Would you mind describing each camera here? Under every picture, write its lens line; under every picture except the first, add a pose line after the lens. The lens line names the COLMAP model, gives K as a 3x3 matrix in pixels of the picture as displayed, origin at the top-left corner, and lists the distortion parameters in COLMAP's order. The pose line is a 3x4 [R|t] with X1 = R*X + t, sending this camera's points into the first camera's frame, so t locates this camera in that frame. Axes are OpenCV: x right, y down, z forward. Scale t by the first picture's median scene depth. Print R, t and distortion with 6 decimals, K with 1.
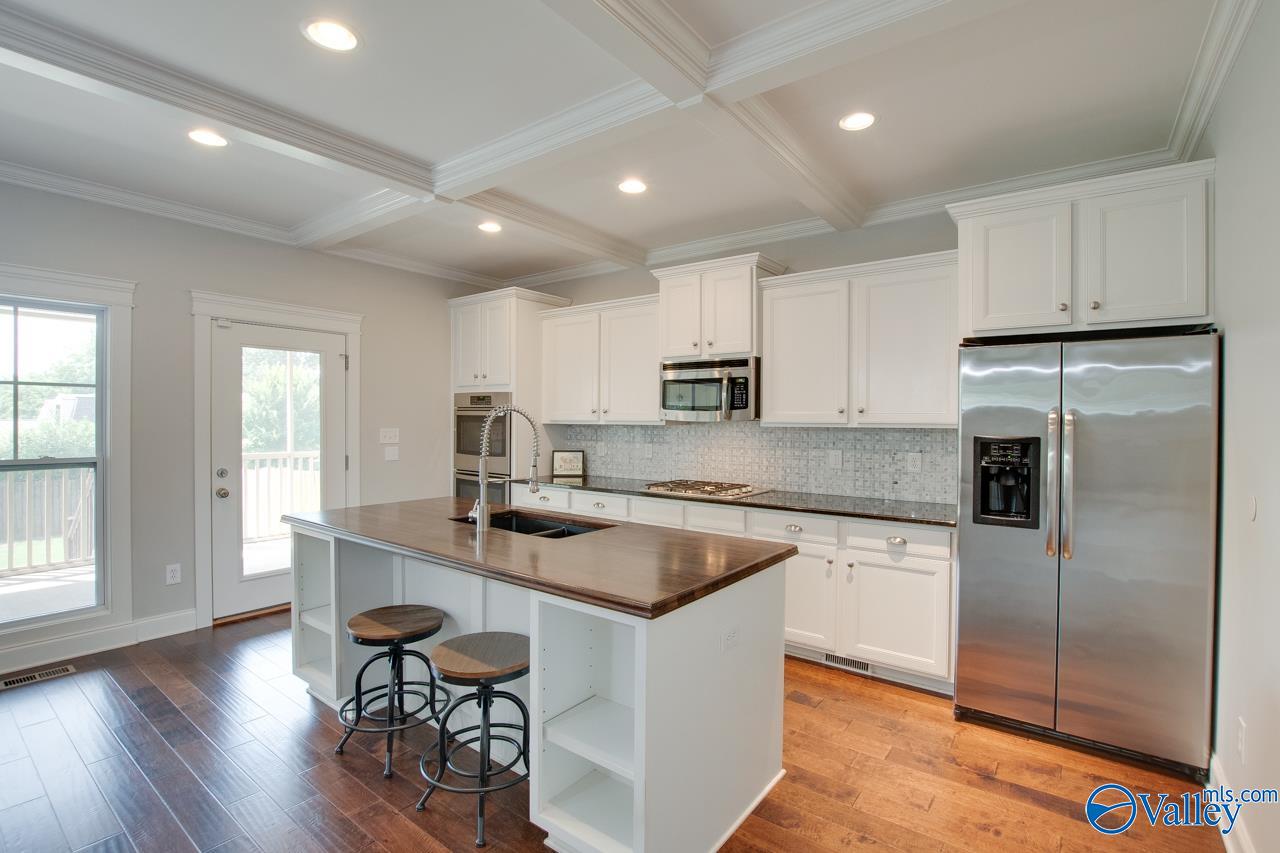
lens RADIAL K [[592.2, 0, 646.1], [0, 592.2, 424.5], [0, 0, 1]] dist [-0.026442, 0.000687]
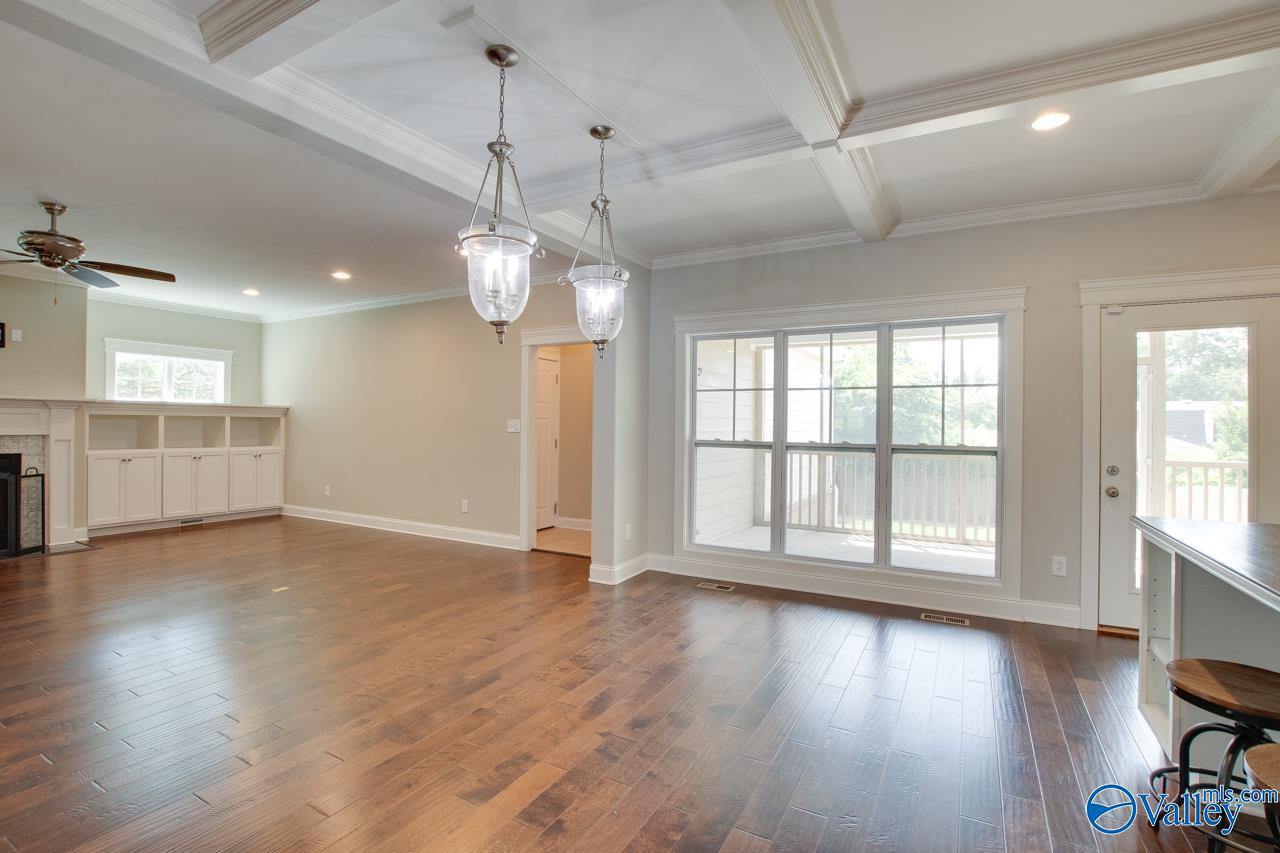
lens RADIAL K [[586.4, 0, 642.7], [0, 586.4, 424.2], [0, 0, 1]] dist [-0.038399, 0.008703]
pose [[0.137498, -0.008113, -0.990469, 0.075993], [-0.014432, 0.999844, -0.010193, 0.029587], [0.990397, 0.015696, 0.137360, 0.133063]]
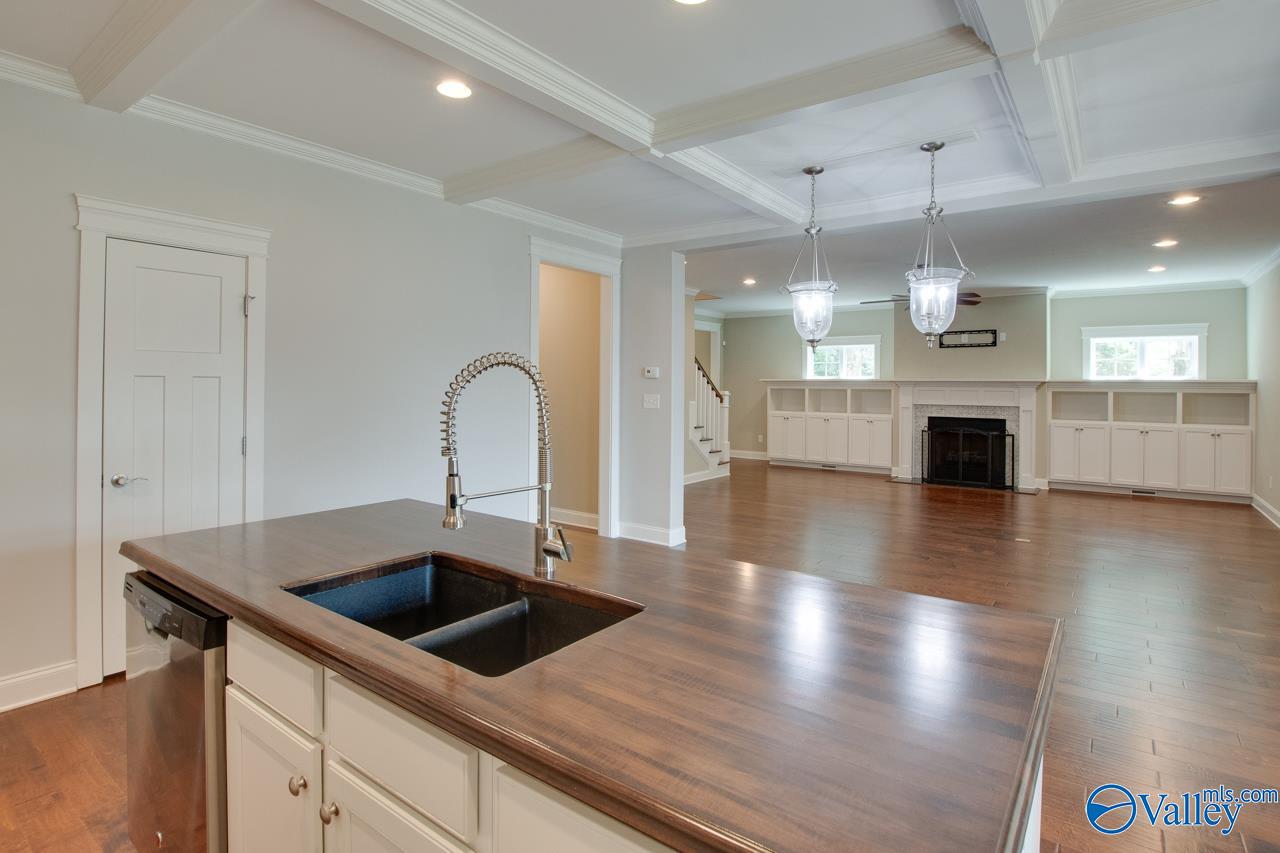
lens RADIAL K [[646.3, 0, 643.0], [0, 646.3, 383.6], [0, 0, 1]] dist [-0.026887, -0.000396]
pose [[-0.999893, -0.014538, -0.001433, -0.244377], [-0.014544, 0.999885, 0.004196, -0.007396], [0.001372, 0.004217, -0.999990, 1.071699]]
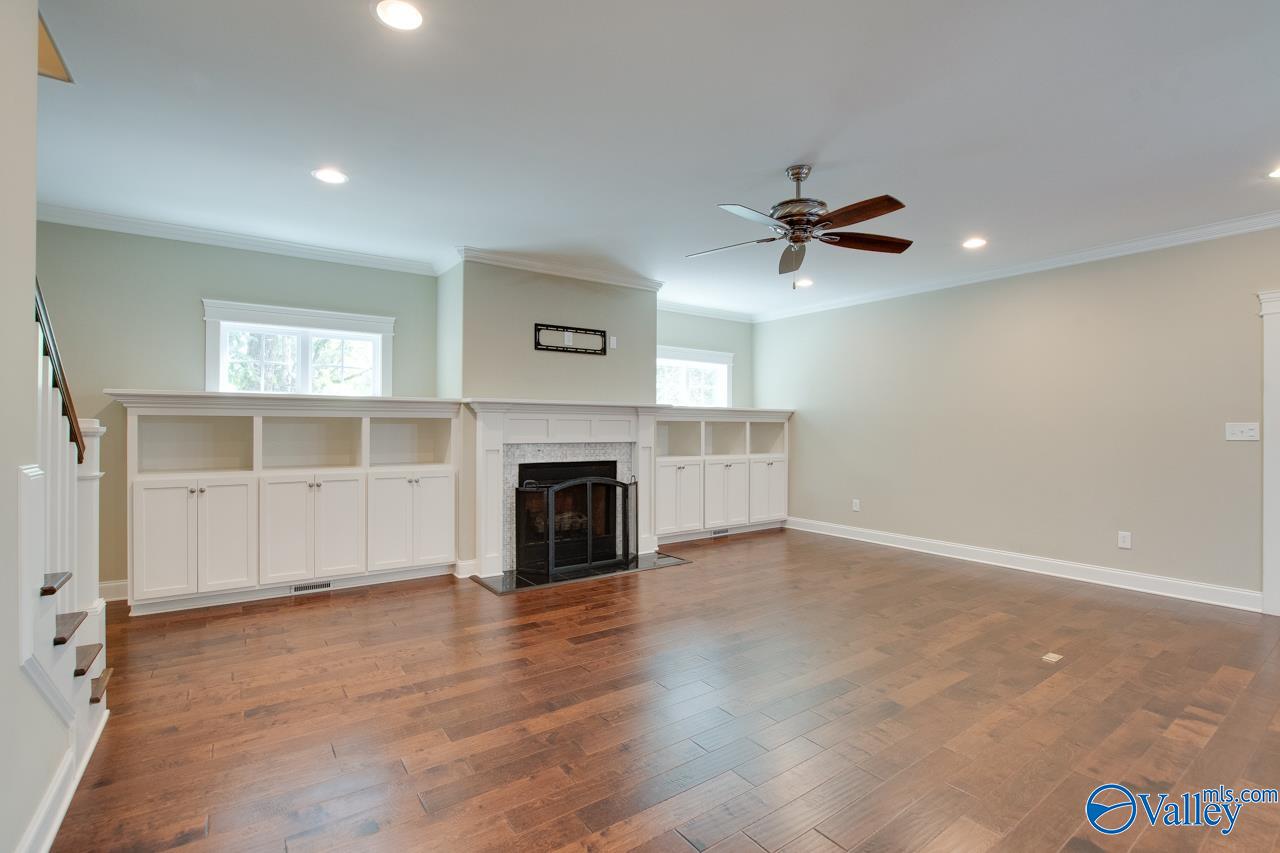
lens RADIAL K [[582.8, 0, 638.9], [0, 582.8, 423.9], [0, 0, 1]] dist [-0.031764, 0.004655]
pose [[-0.308897, -0.012446, -0.951014, -0.172834], [-0.011303, 0.999892, -0.009415, 0.031947], [0.951028, 0.007841, -0.309004, -0.709072]]
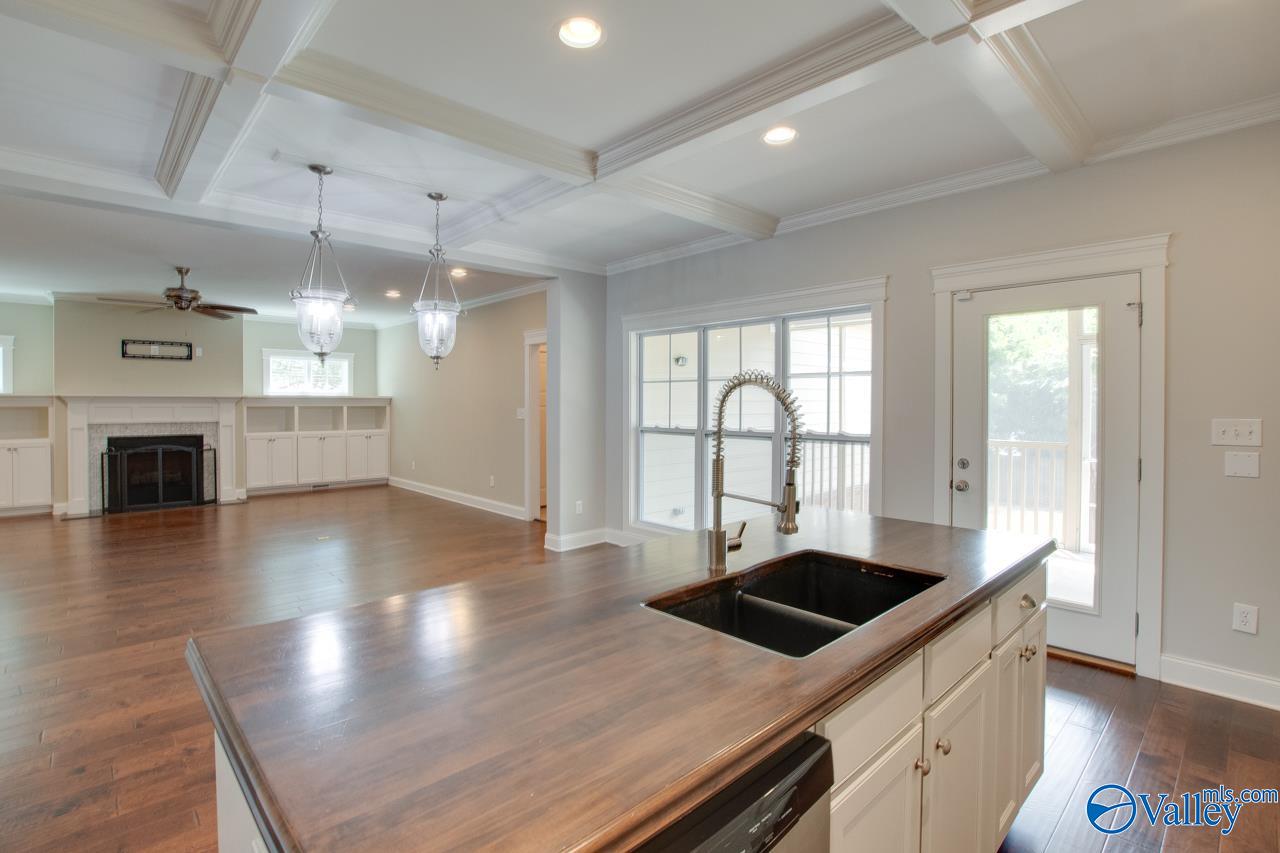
lens RADIAL K [[601.6, 0, 638.2], [0, 601.6, 407.7], [0, 0, 1]] dist [-0.030564, 0.001548]
pose [[-0.172880, -0.000286, -0.984943, 0.259409], [-0.008085, 0.999967, 0.001129, 0.000623], [0.984910, 0.008159, -0.172877, 0.672789]]
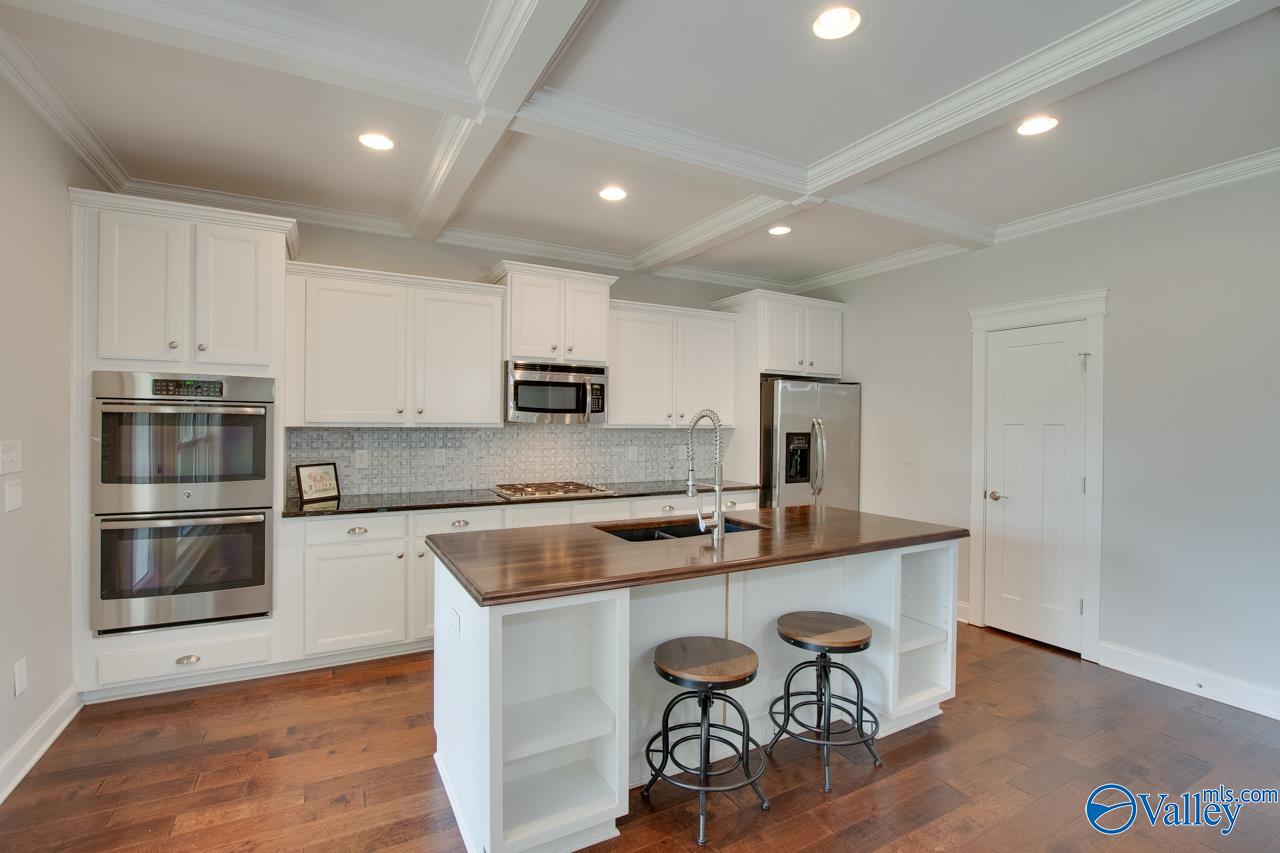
lens RADIAL K [[592.2, 0, 646.1], [0, 592.2, 424.5], [0, 0, 1]] dist [-0.026442, 0.000687]
pose [[0.410697, -0.005908, 0.911753, -0.803892], [0.000309, 0.999980, 0.006340, -0.010493], [-0.911772, -0.002322, 0.410691, 0.455506]]
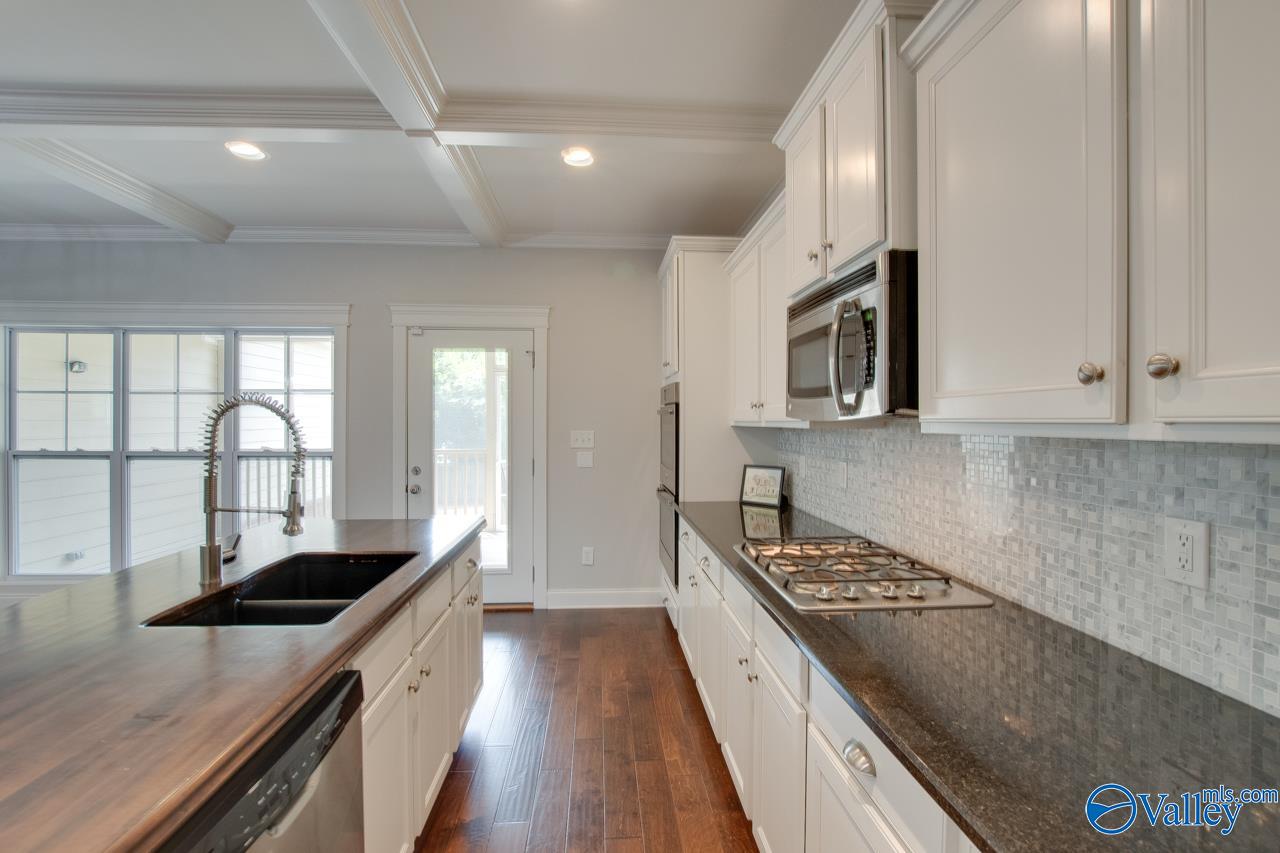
lens RADIAL K [[589.8, 0, 629.4], [0, 589.8, 430.4], [0, 0, 1]] dist [-0.010678, 0.000153]
pose [[0.641002, 0.007940, -0.767498, 0.361849], [-0.003585, 0.999967, 0.007350, -0.000425], [0.767531, -0.001960, 0.641009, 0.609594]]
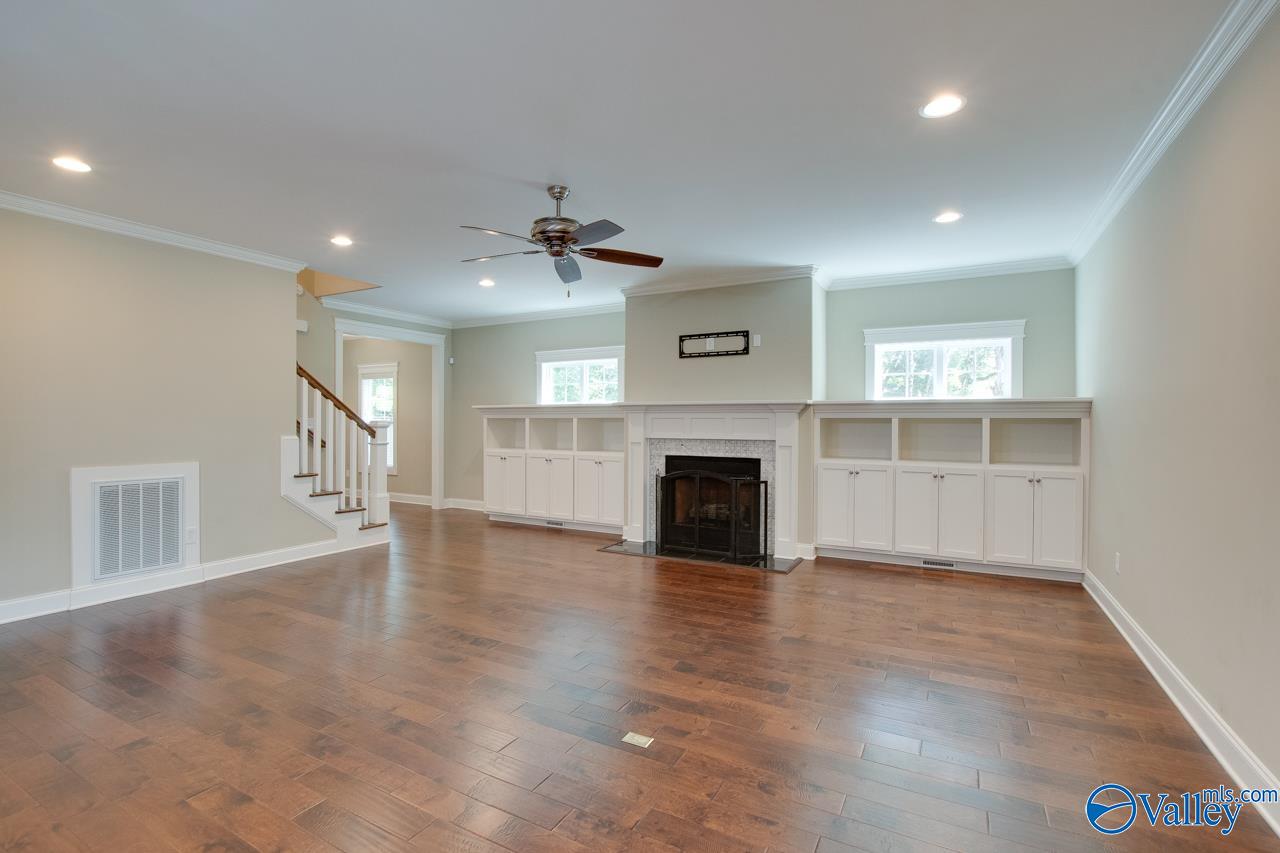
lens RADIAL K [[586.4, 0, 642.7], [0, 586.4, 424.2], [0, 0, 1]] dist [-0.038399, 0.008703]
pose [[-0.989541, -0.010787, -0.143850, -1.042368], [-0.011793, 0.999912, 0.006140, 0.019551], [0.143771, 0.007772, -0.989580, 0.187712]]
